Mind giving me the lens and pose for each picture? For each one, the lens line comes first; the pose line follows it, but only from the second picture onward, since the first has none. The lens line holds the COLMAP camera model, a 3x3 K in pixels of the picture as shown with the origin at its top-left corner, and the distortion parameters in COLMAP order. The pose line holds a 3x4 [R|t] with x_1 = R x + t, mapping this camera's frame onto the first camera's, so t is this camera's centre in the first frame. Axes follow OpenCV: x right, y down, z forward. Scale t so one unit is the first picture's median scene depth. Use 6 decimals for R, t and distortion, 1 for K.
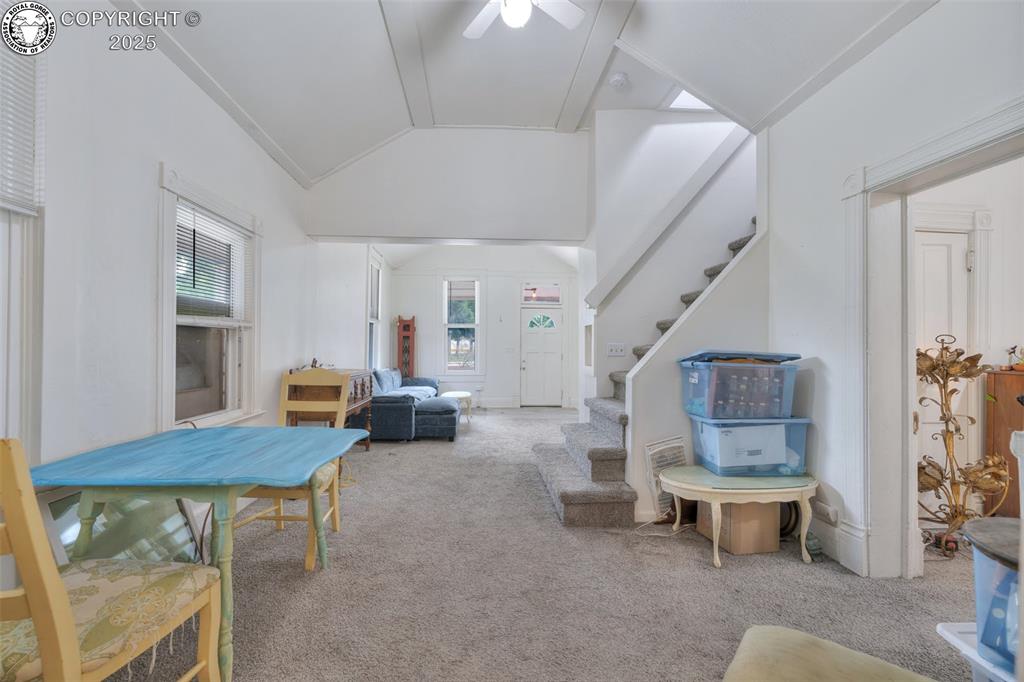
lens RADIAL K [[422.4, 0, 503.9], [0, 422.4, 344.9], [0, 0, 1]] dist [0.002948, -0.001052]
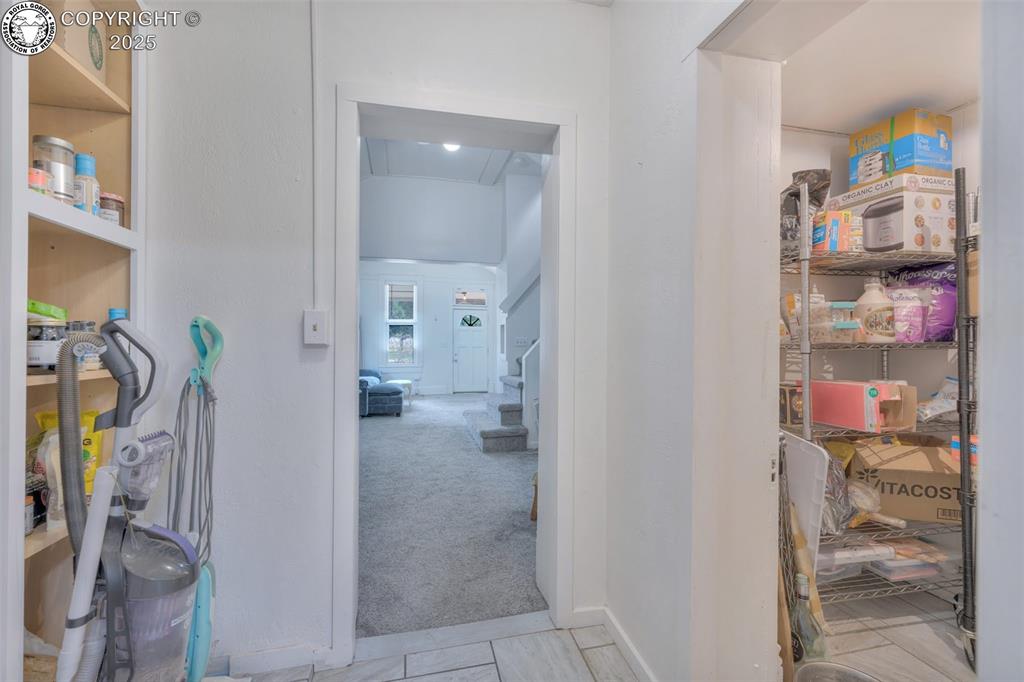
lens RADIAL K [[422.4, 0, 502.6], [0, 422.4, 345.7], [0, 0, 1]] dist [0.002948, -0.001052]
pose [[0.987346, -0.005105, 0.158500, -0.021818], [0.003767, 0.999955, 0.008735, 0.010705], [-0.158537, -0.008027, 0.987320, -0.368902]]
